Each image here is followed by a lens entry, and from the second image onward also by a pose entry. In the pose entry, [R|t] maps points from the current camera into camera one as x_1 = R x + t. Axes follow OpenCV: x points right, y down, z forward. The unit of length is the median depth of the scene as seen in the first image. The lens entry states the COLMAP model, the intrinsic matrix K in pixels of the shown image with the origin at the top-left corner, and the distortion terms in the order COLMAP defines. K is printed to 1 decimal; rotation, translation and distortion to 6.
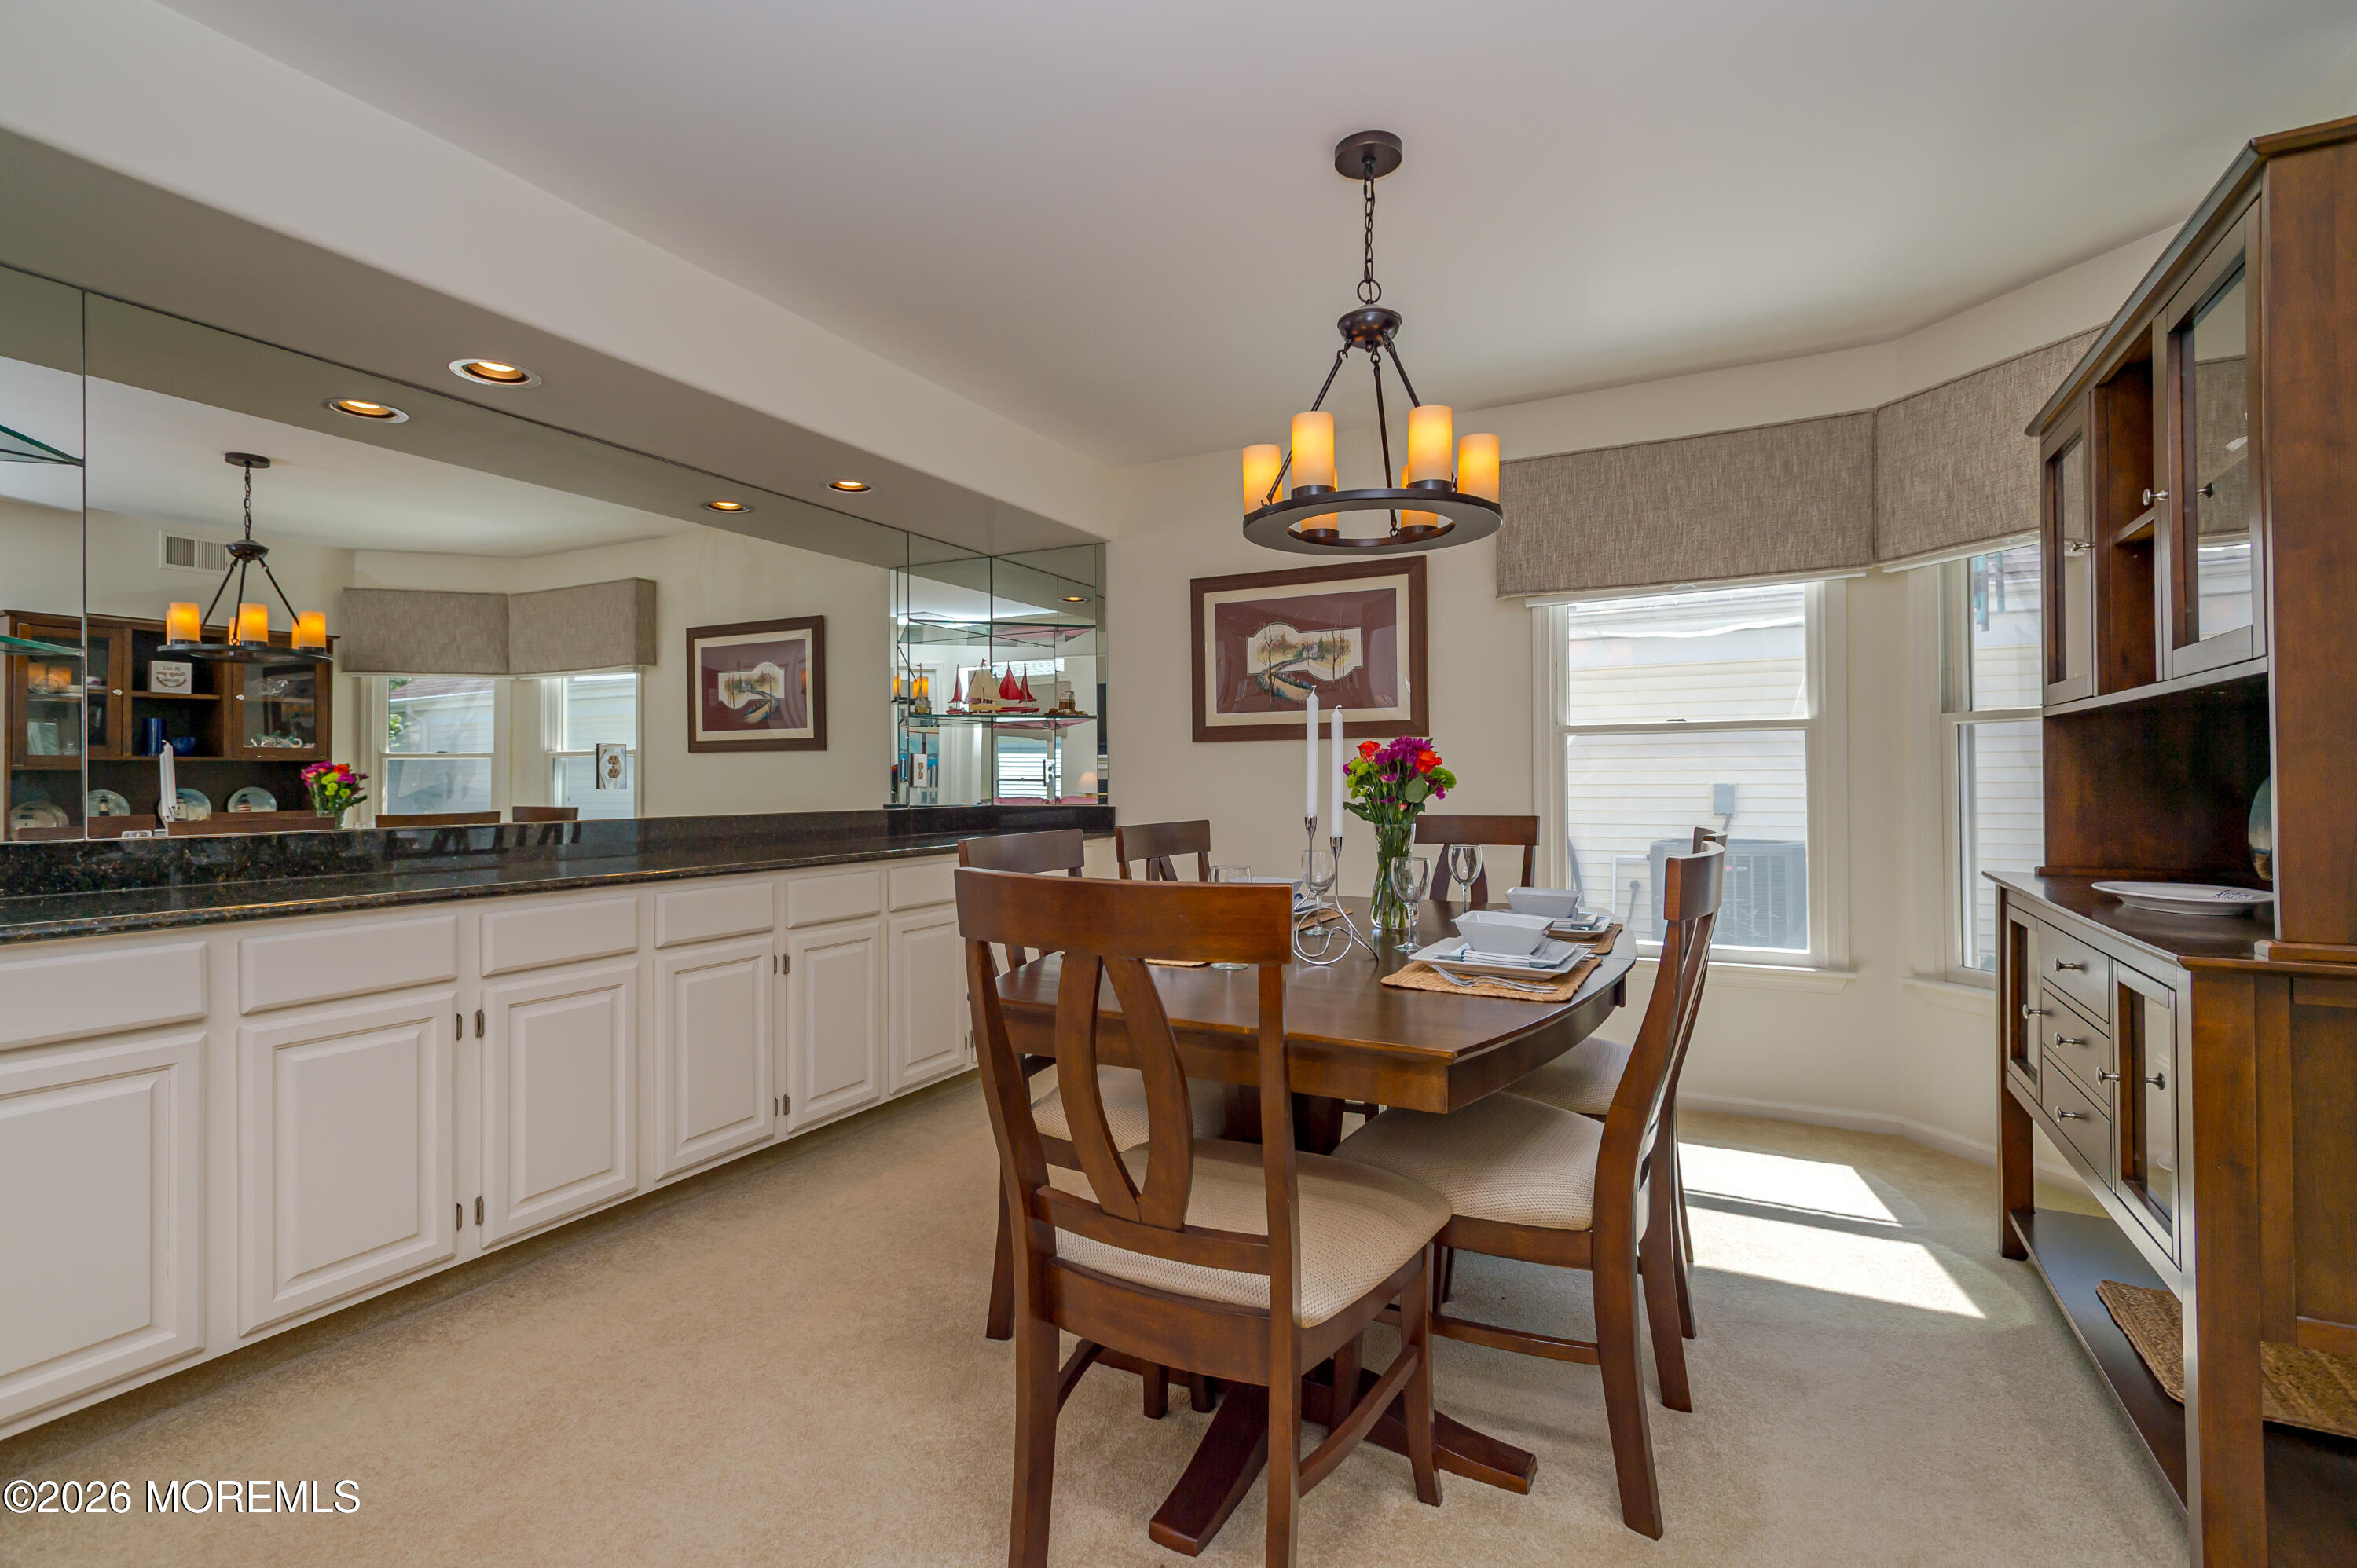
lens RADIAL K [[1094.6, 0, 1169.7], [0, 1094.6, 784.5], [0, 0, 1]] dist [0.011453, -0.002463]
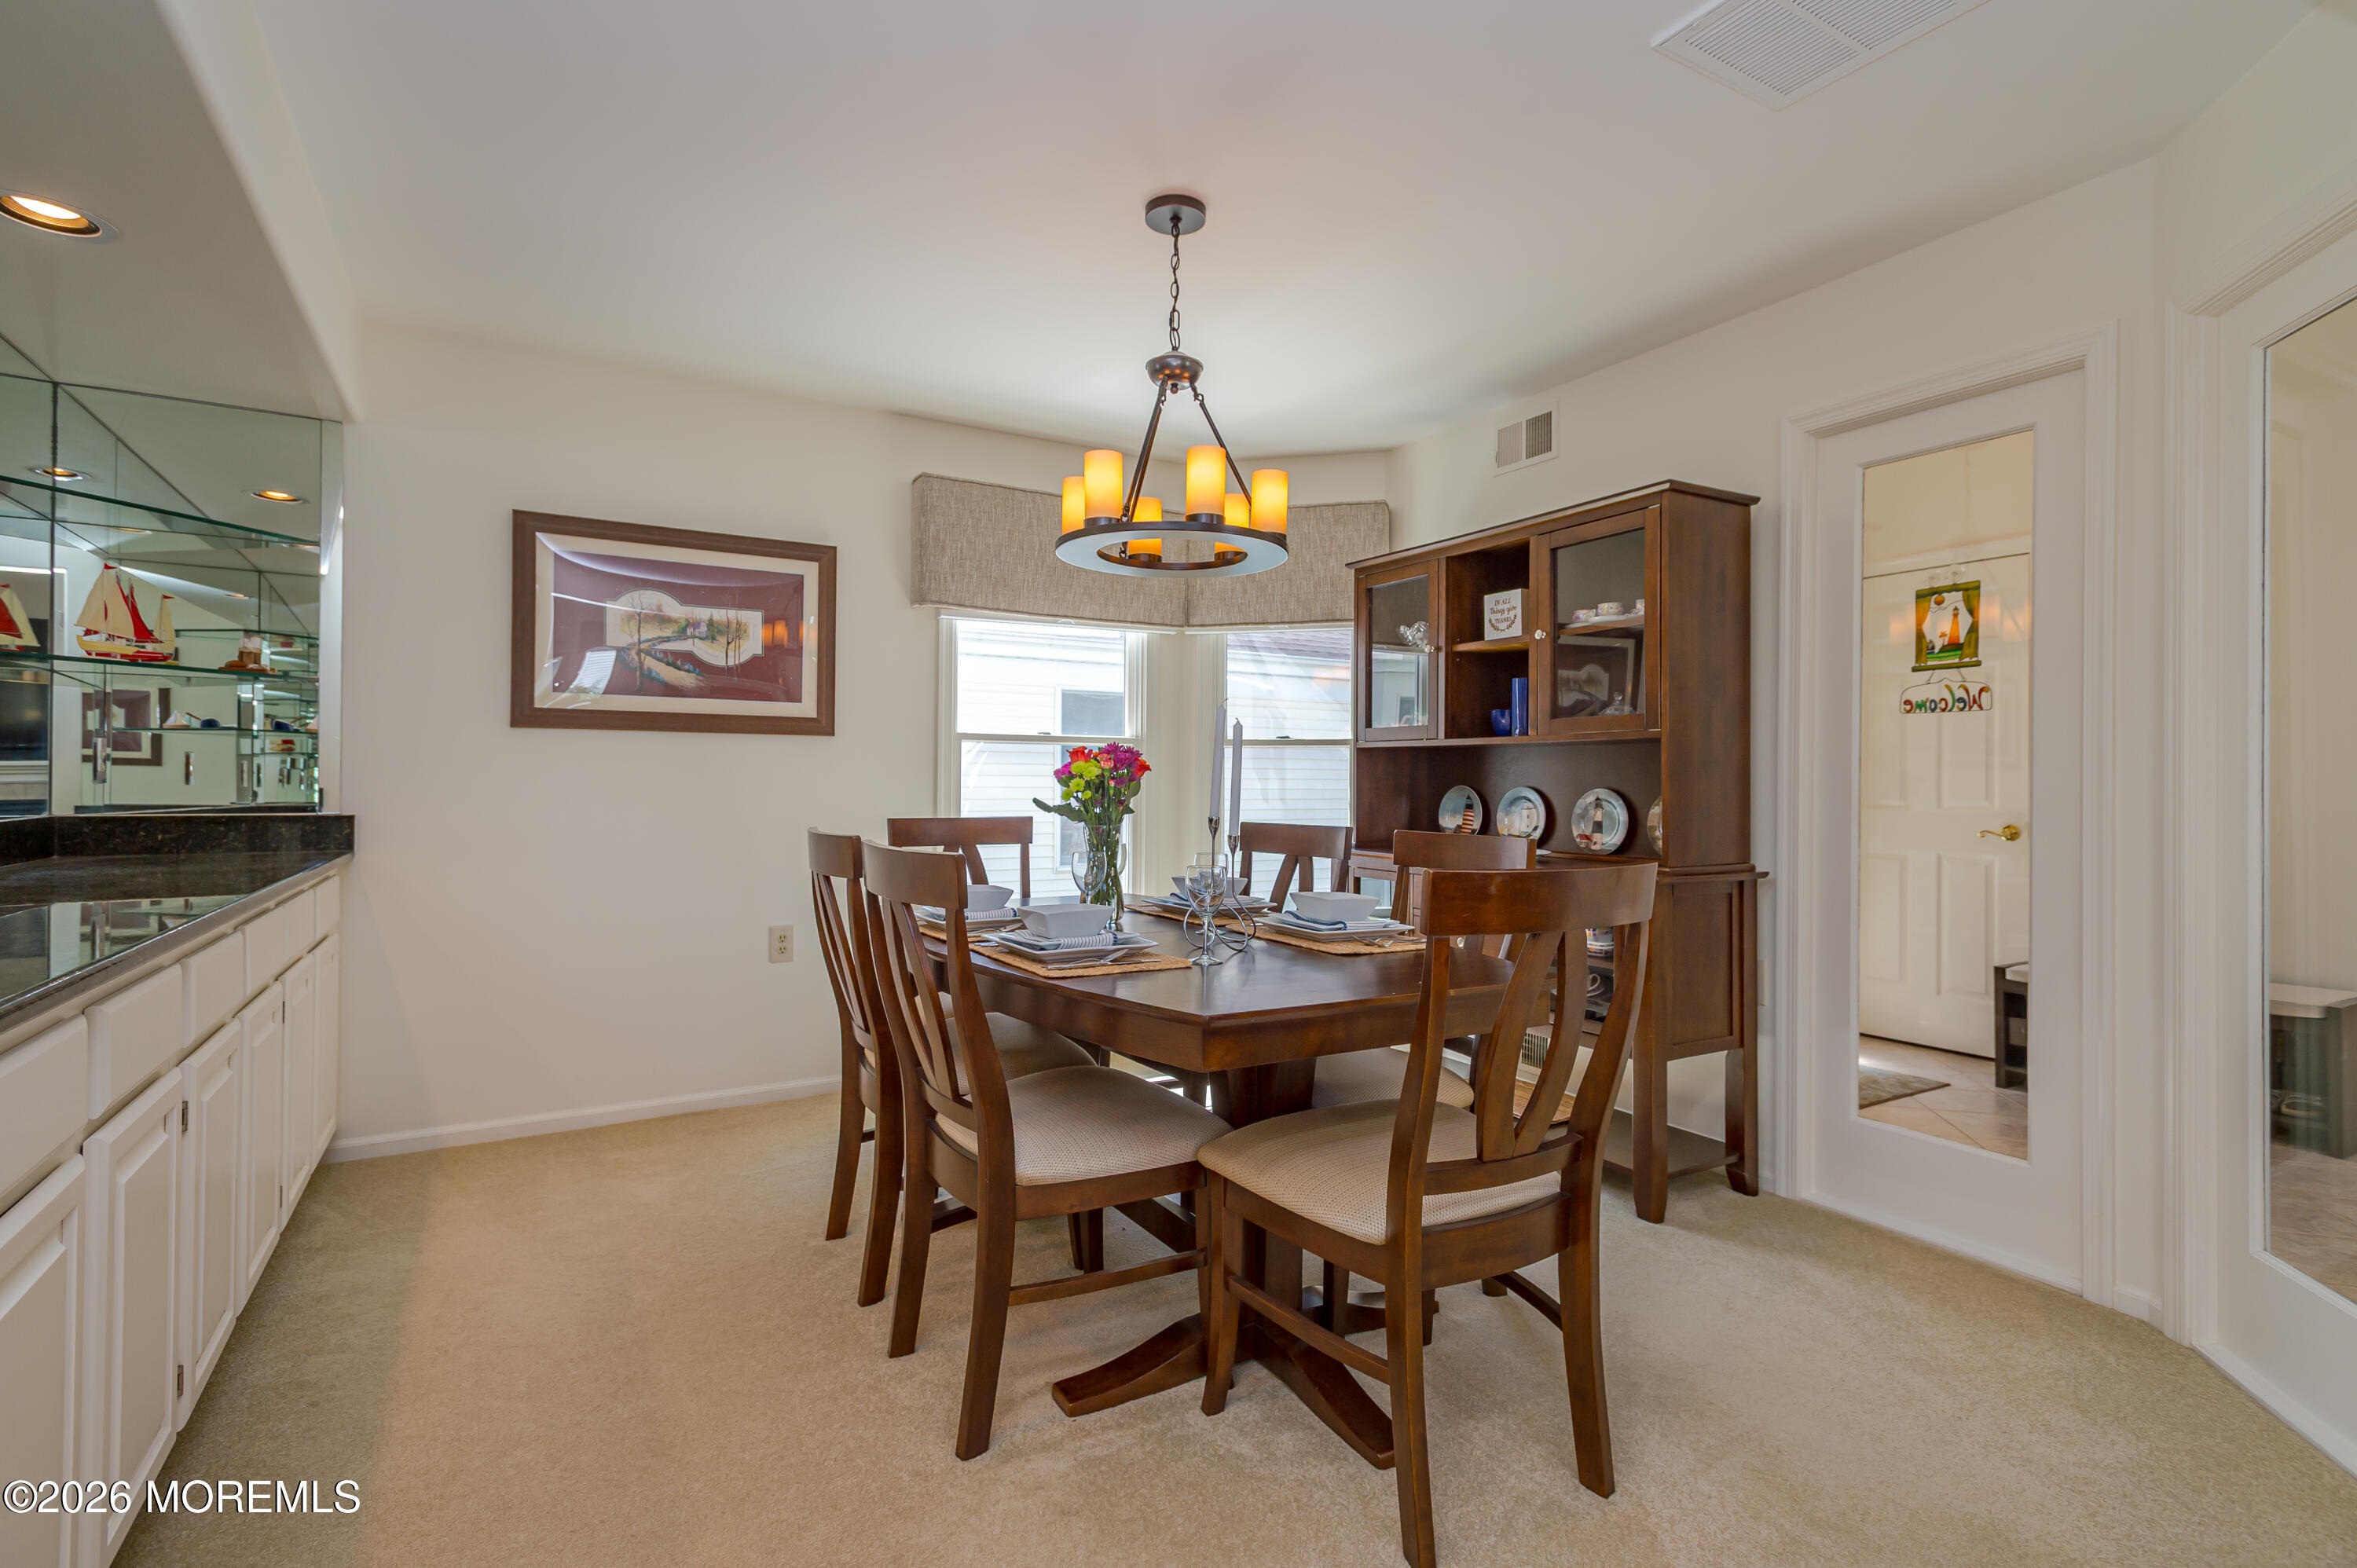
lens RADIAL K [[1094.6, 0, 1181.7], [0, 1094.6, 776.3], [0, 0, 1]] dist [0.011453, -0.002463]
pose [[0.523091, 0.013283, 0.852173, -0.402084], [-0.005974, 0.999911, -0.011919, 0.001488], [-0.852256, 0.001144, 0.523124, 0.225850]]
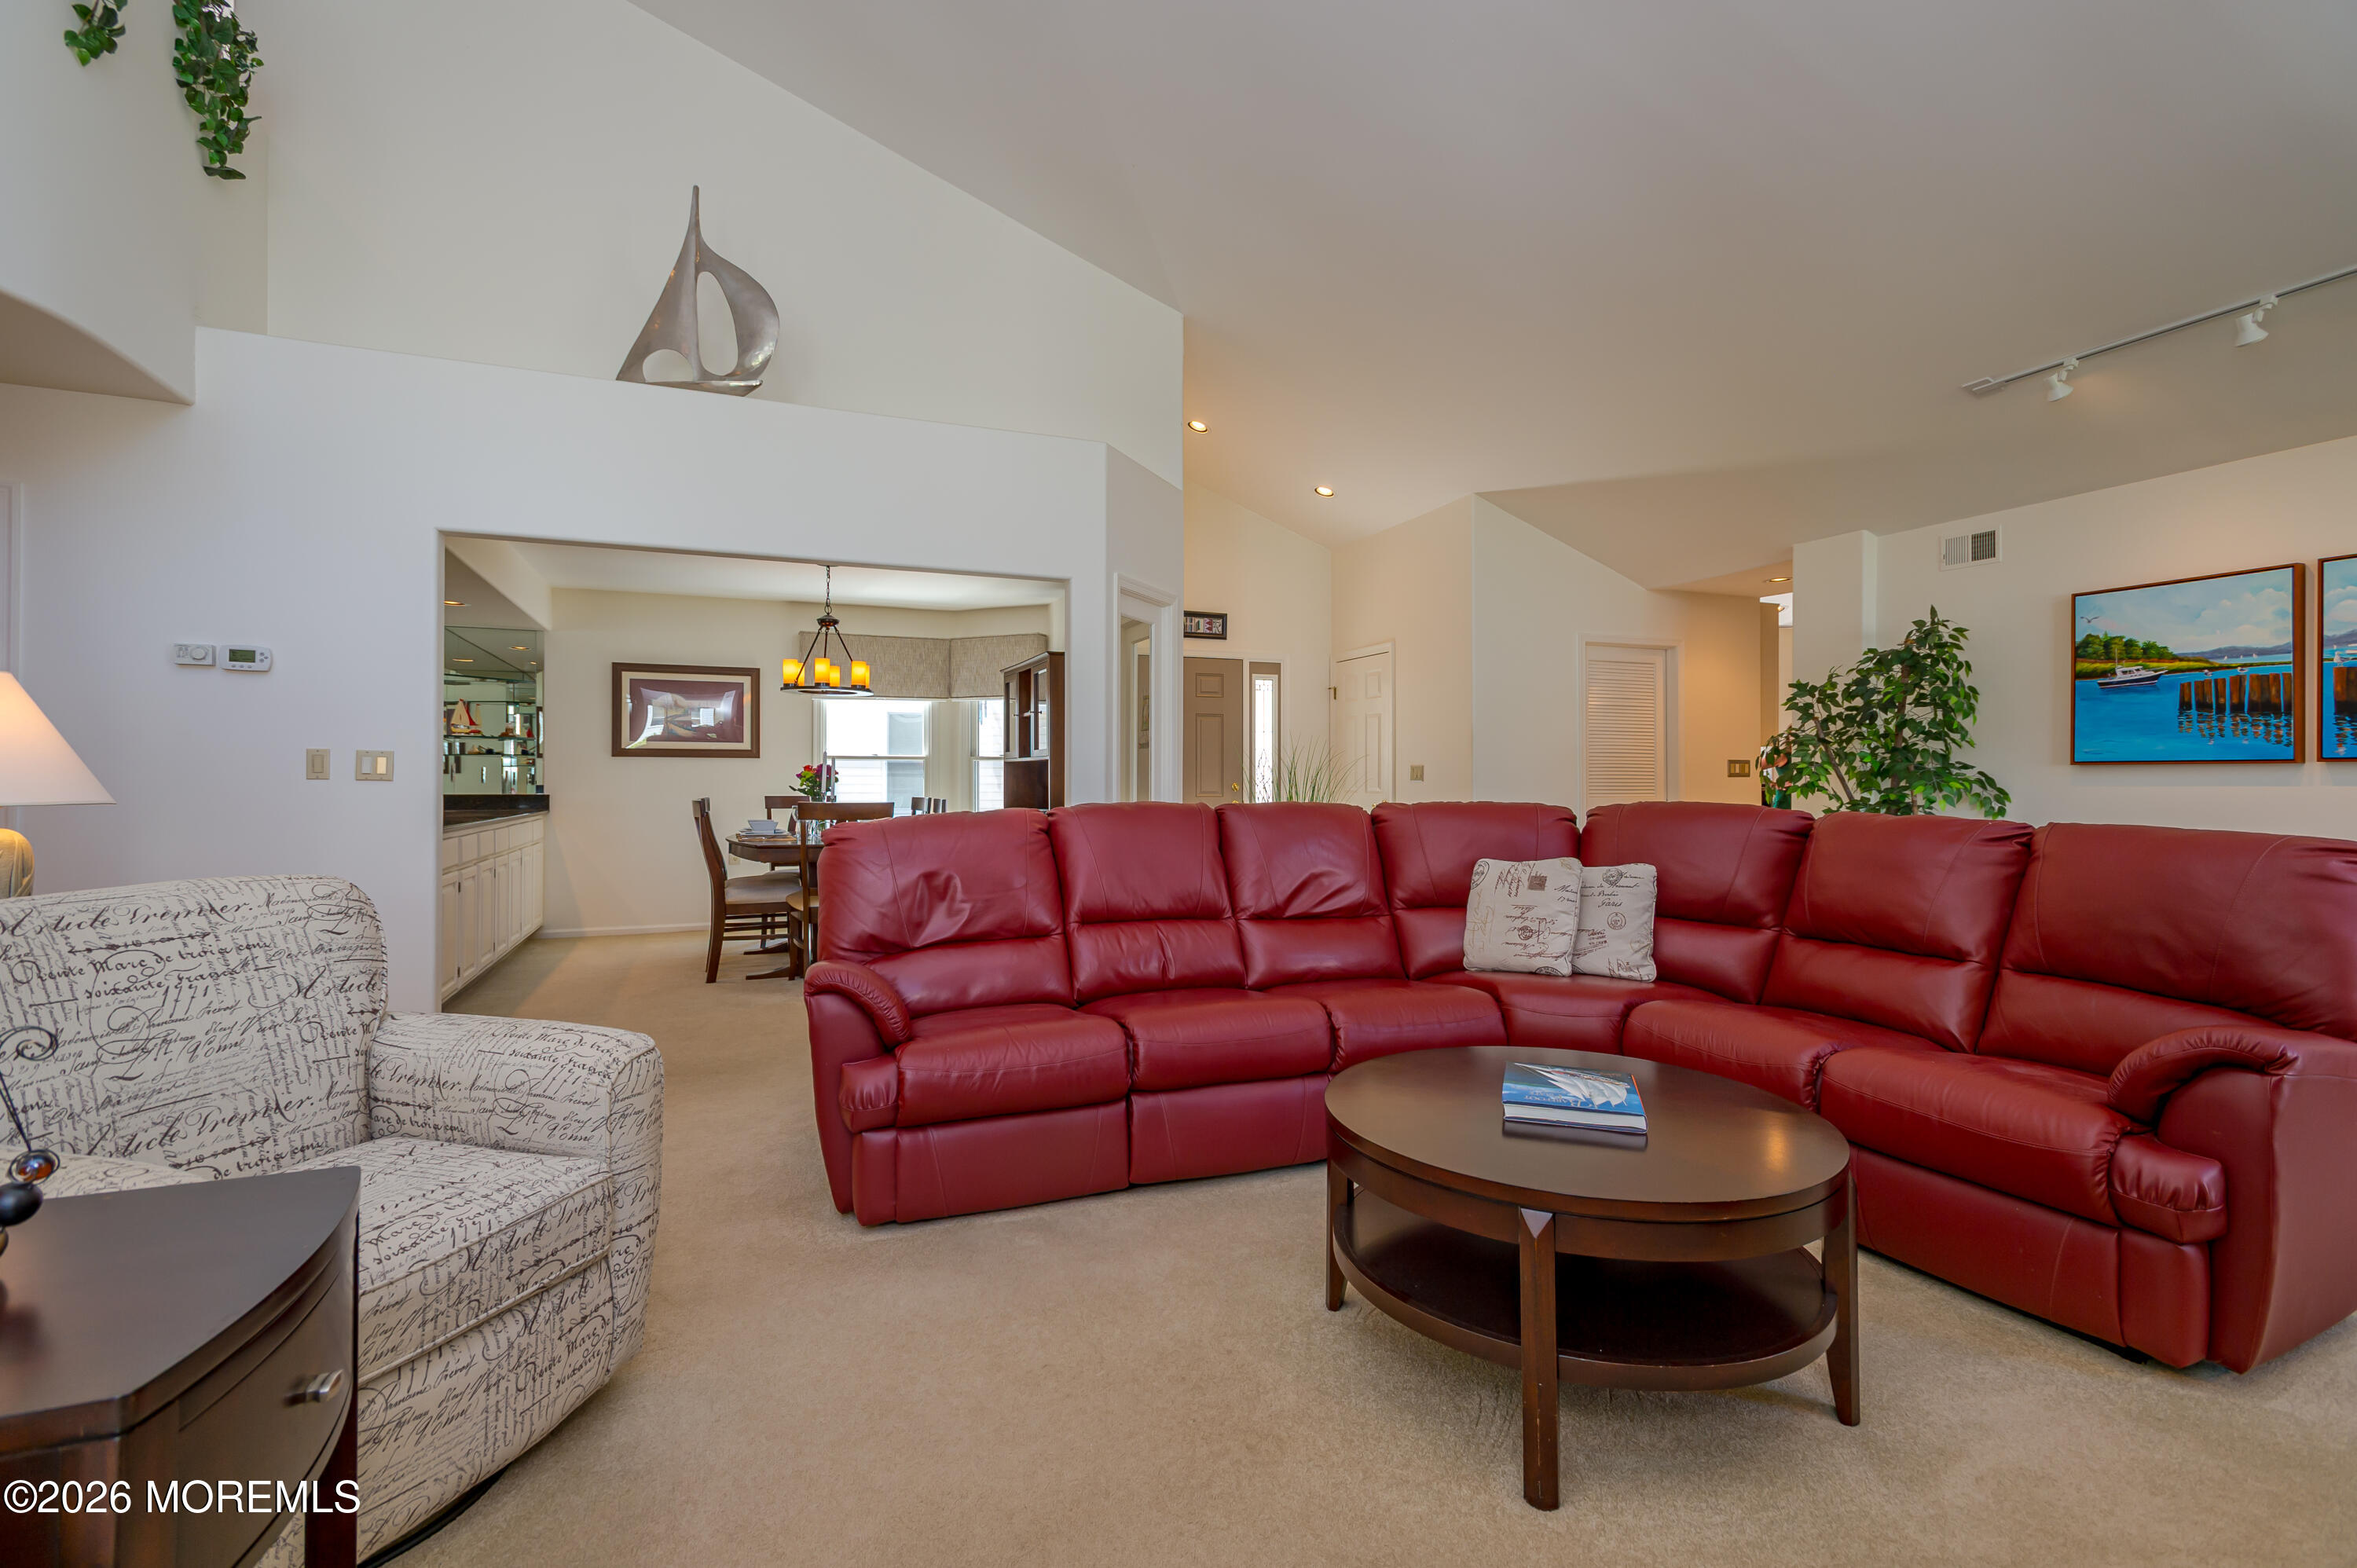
lens RADIAL K [[1094.6, 0, 1183.1], [0, 1094.6, 777.0], [0, 0, 1]] dist [0.011453, -0.002463]
pose [[0.642574, 0.008242, 0.766180, -0.767429], [-0.000789, 0.999949, -0.010096, 0.010336], [-0.766223, 0.005883, 0.642547, -0.845801]]
